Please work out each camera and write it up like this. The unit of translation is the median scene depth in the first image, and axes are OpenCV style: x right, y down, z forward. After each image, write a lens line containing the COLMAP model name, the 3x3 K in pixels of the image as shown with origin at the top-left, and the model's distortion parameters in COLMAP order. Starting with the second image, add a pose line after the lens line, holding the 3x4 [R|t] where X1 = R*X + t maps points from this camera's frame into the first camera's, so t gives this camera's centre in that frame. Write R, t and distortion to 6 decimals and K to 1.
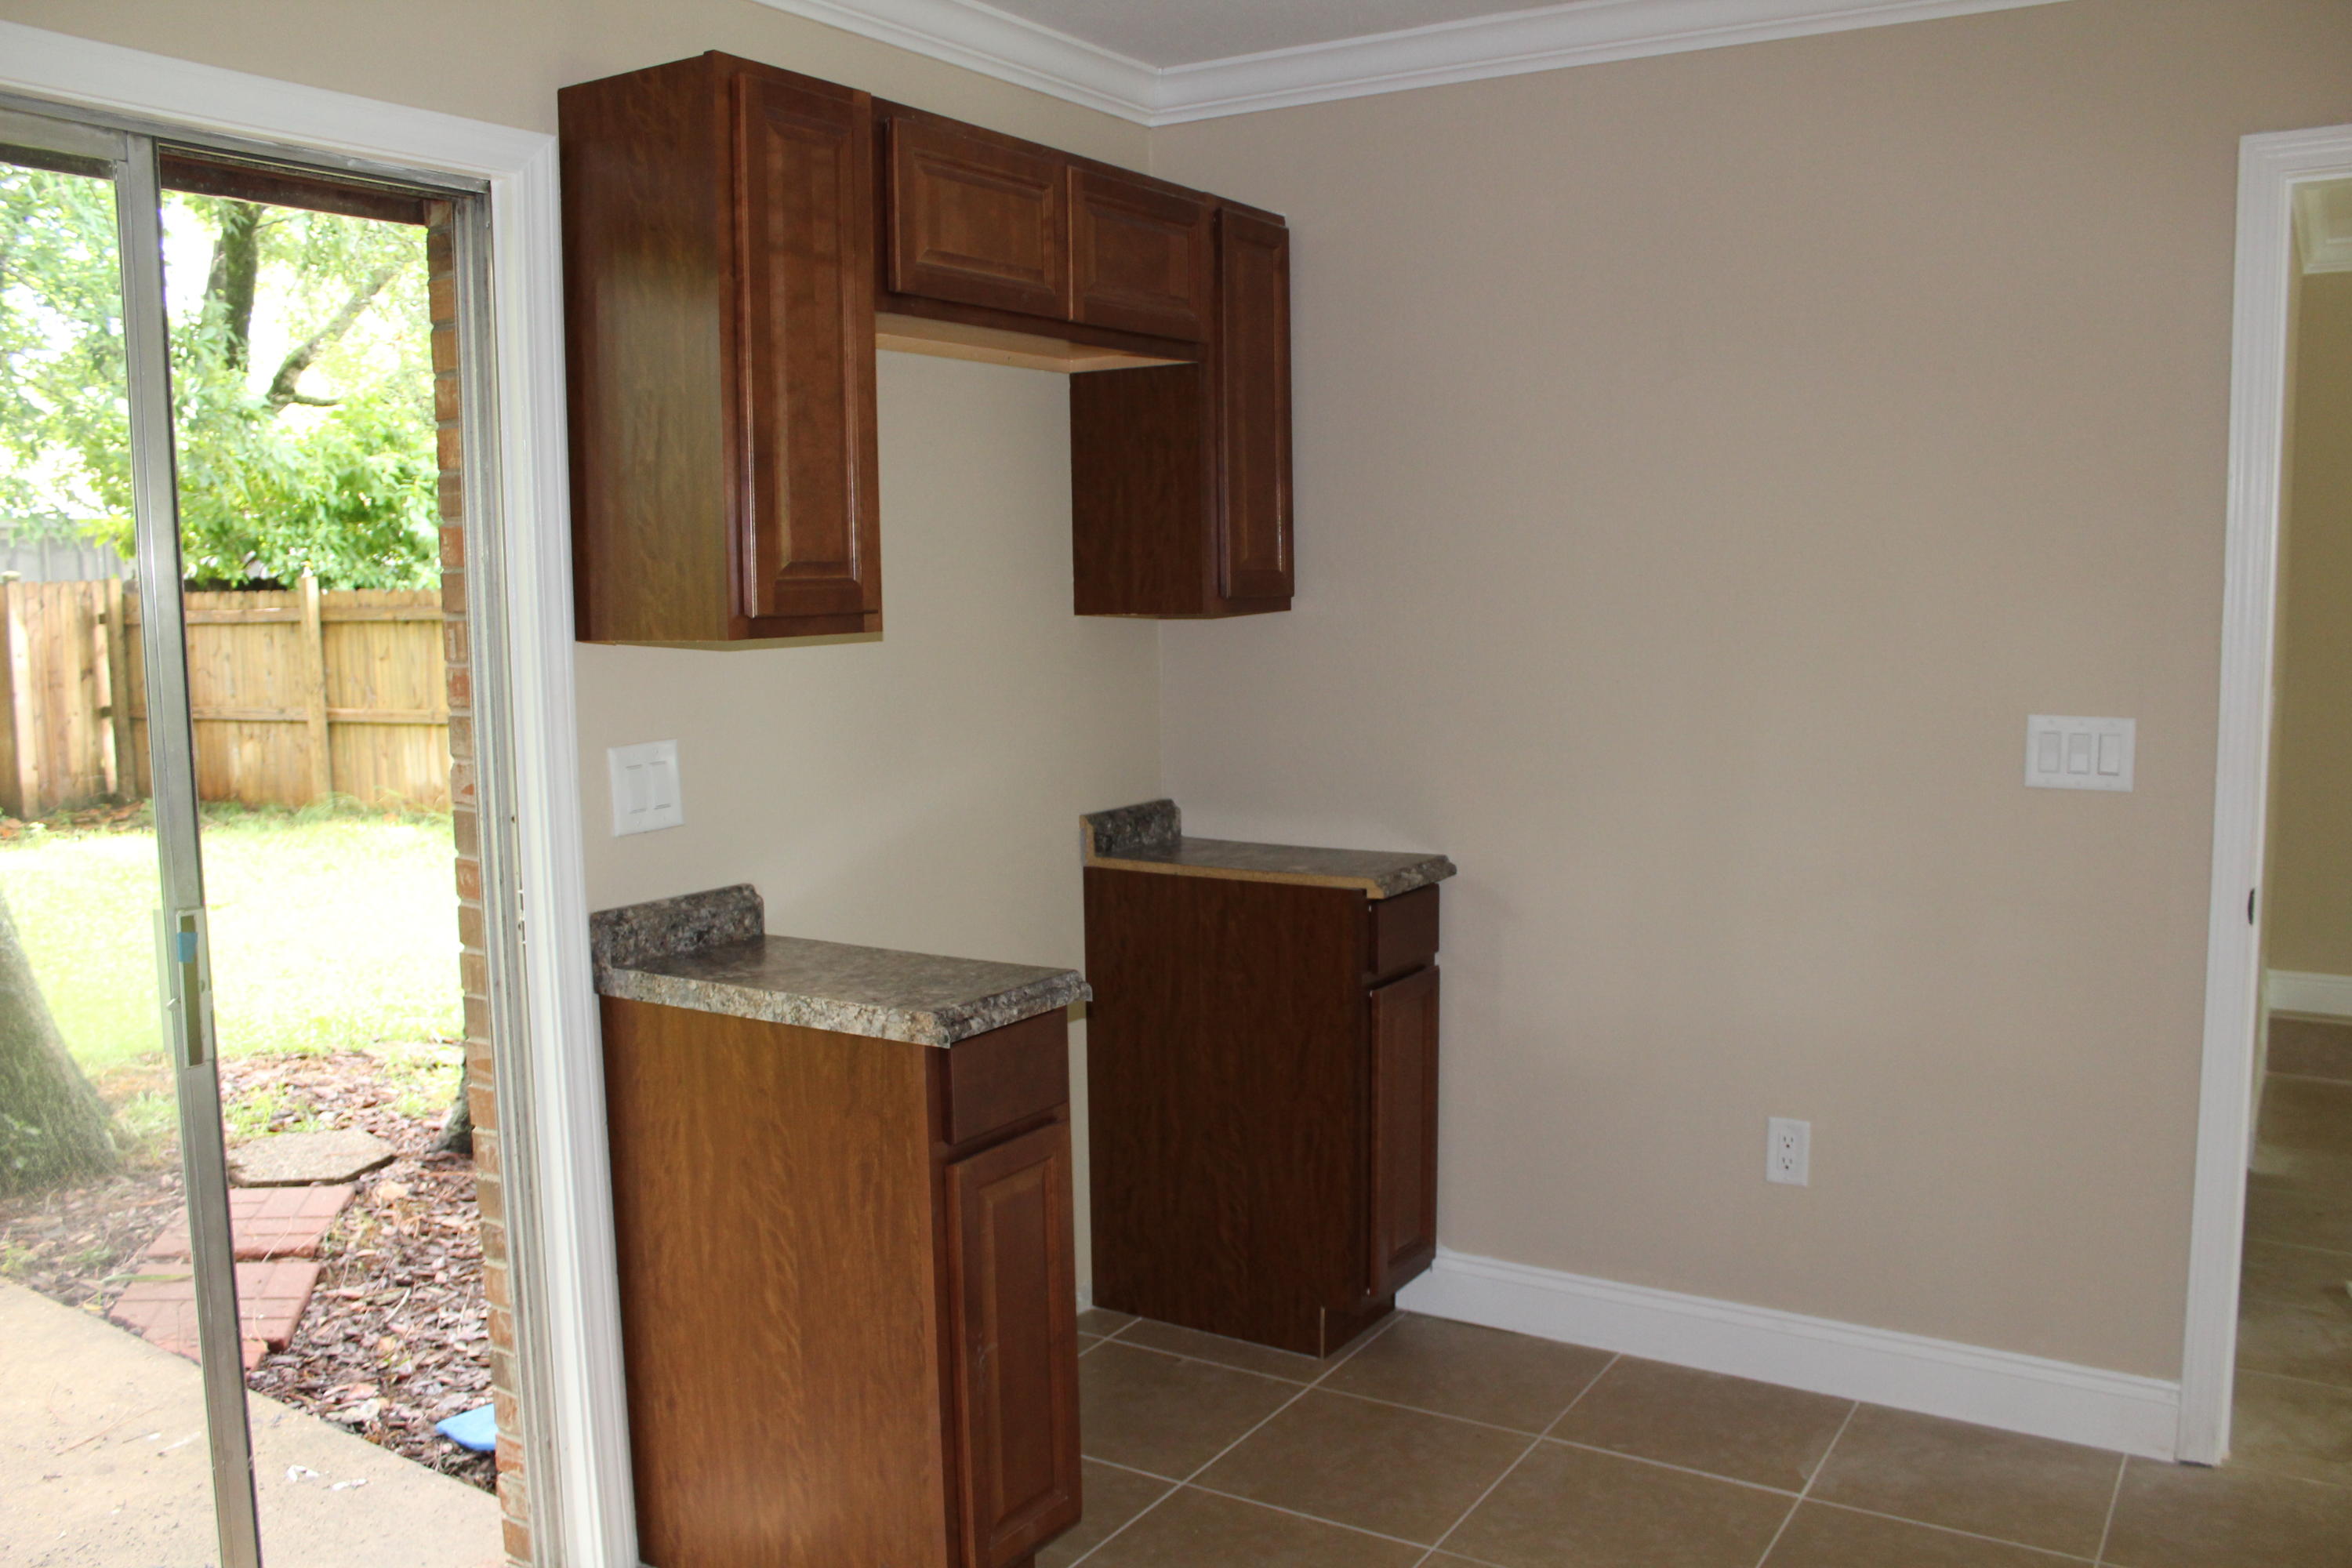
lens RADIAL K [[1982.4, 0, 1175.1], [0, 1982.4, 797.3], [0, 0, 1]] dist [-0.159505, 0.148724]
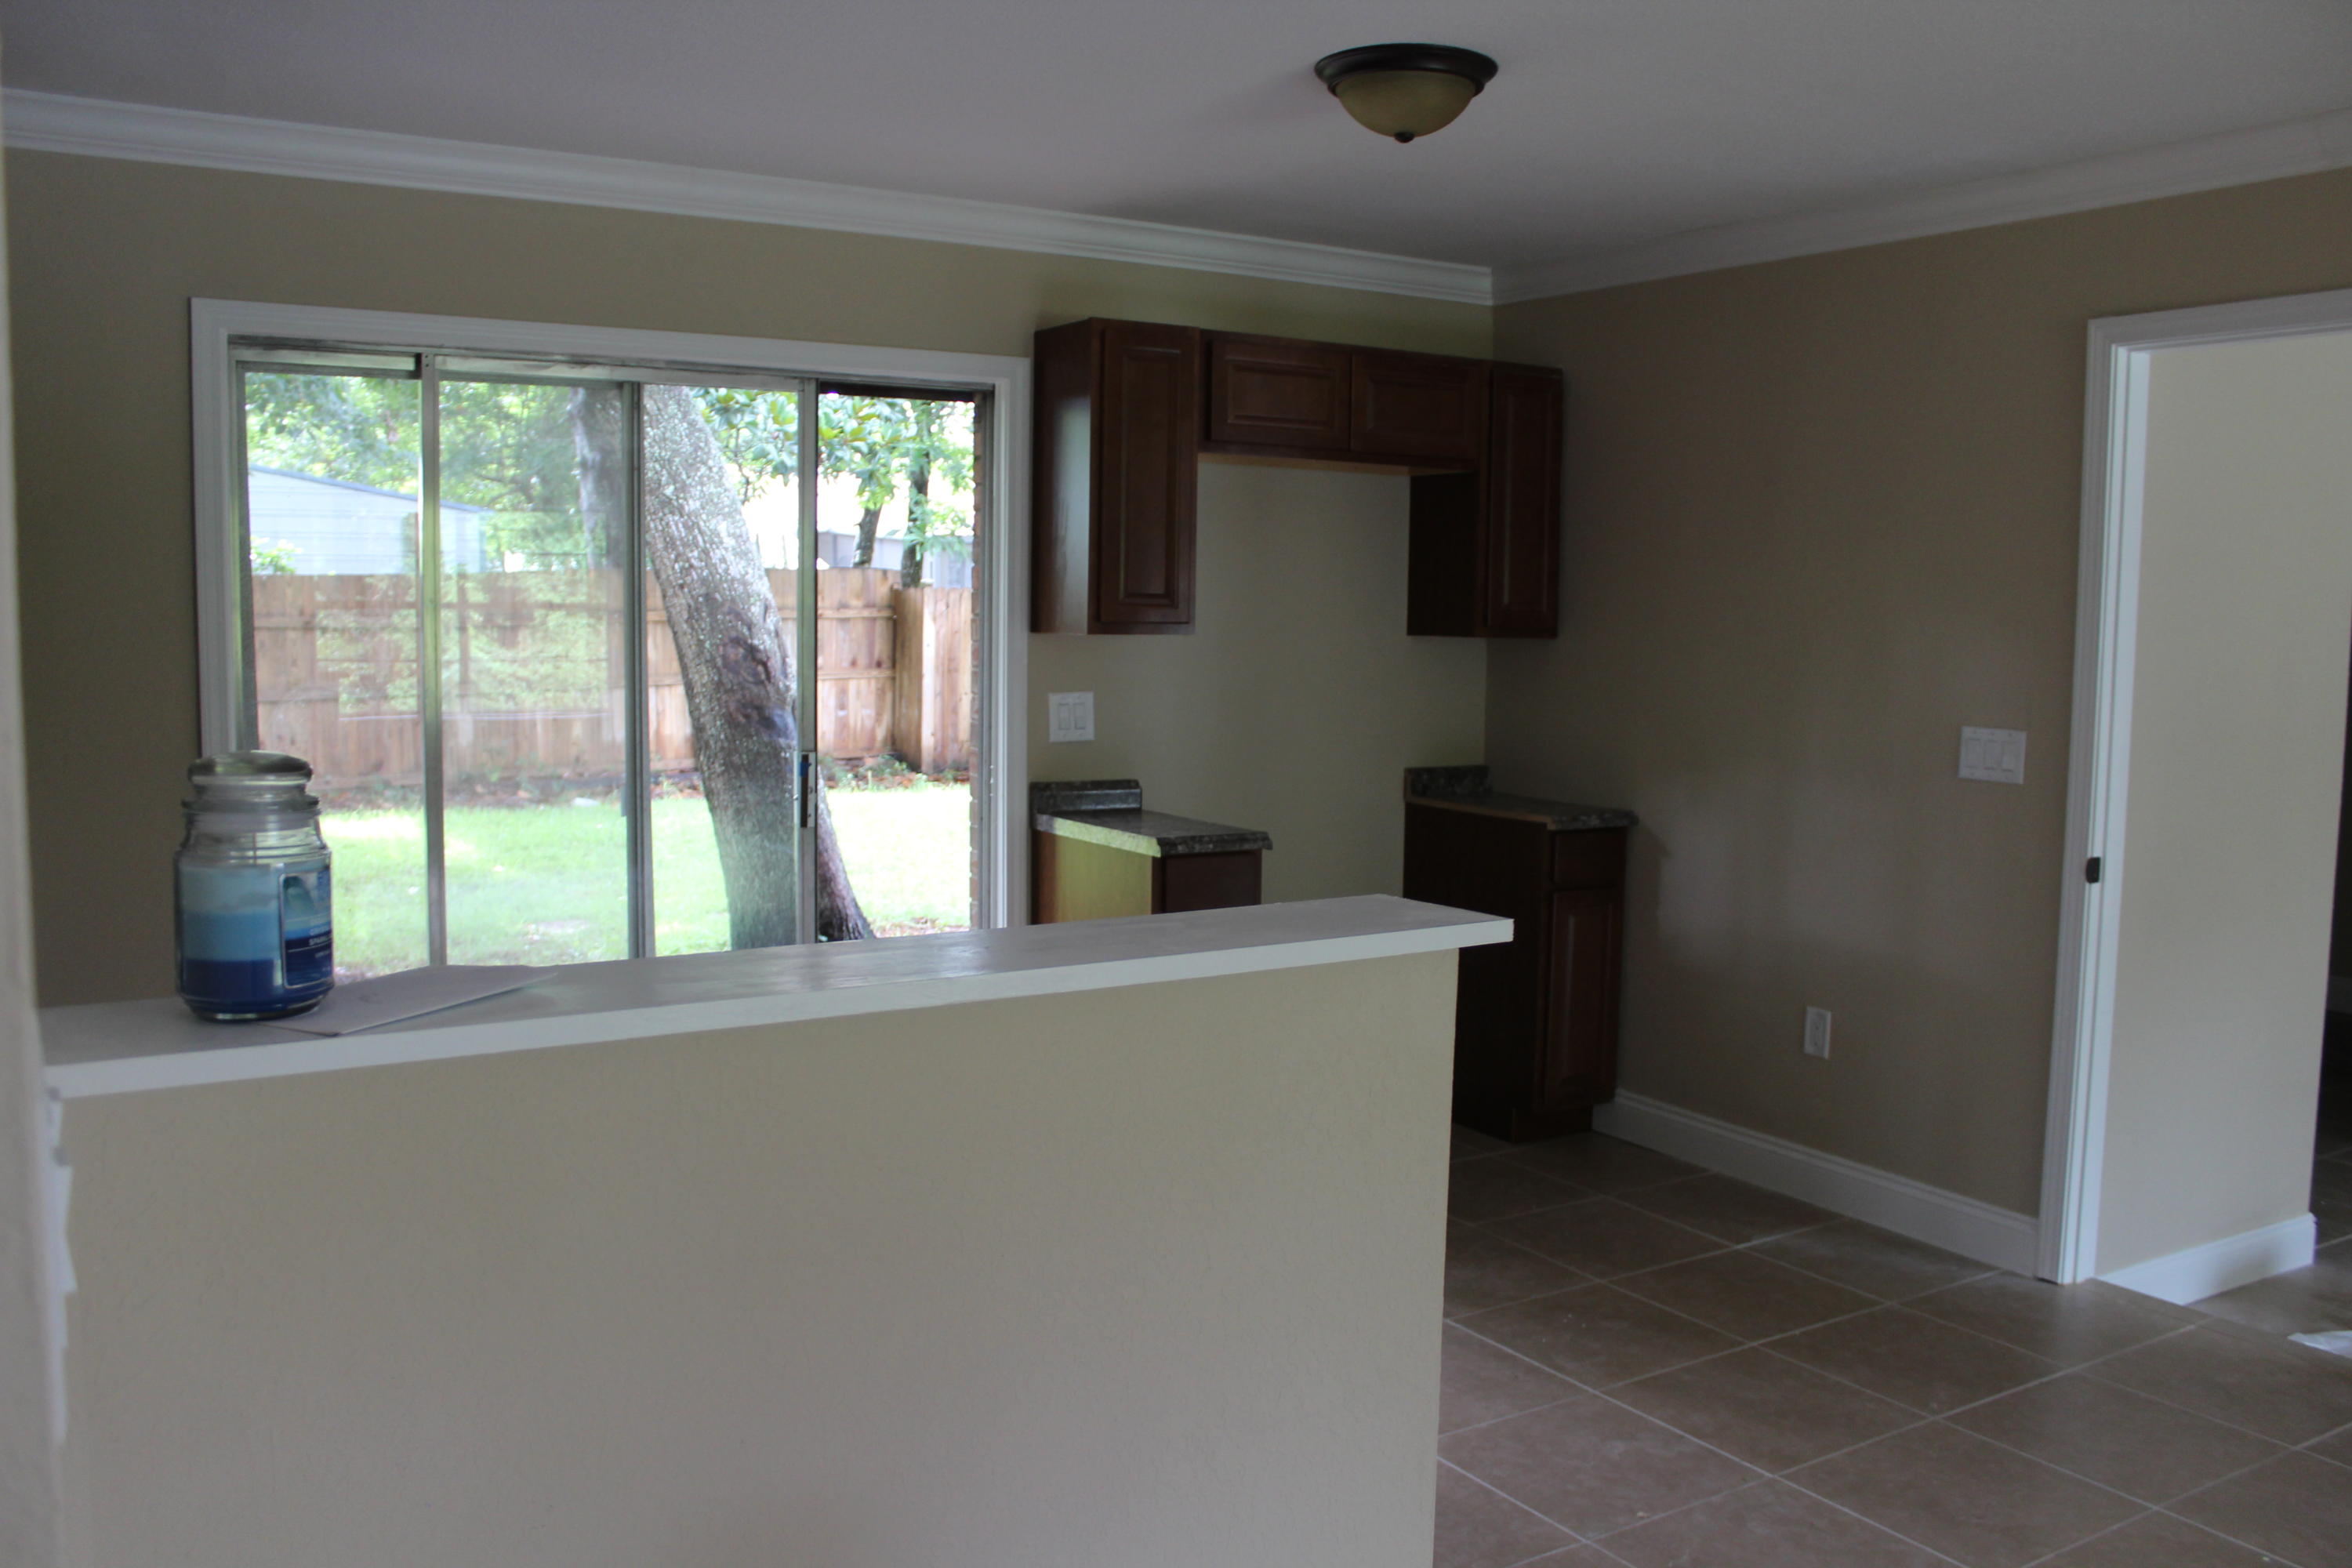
lens RADIAL K [[1982.4, 0, 1172.8], [0, 1982.4, 779.3], [0, 0, 1]] dist [-0.159505, 0.148724]
pose [[0.898513, 0.068935, -0.433501, 0.488899], [-0.080026, 0.996766, -0.007365, 0.047139], [0.431591, 0.041309, 0.901123, -0.470232]]
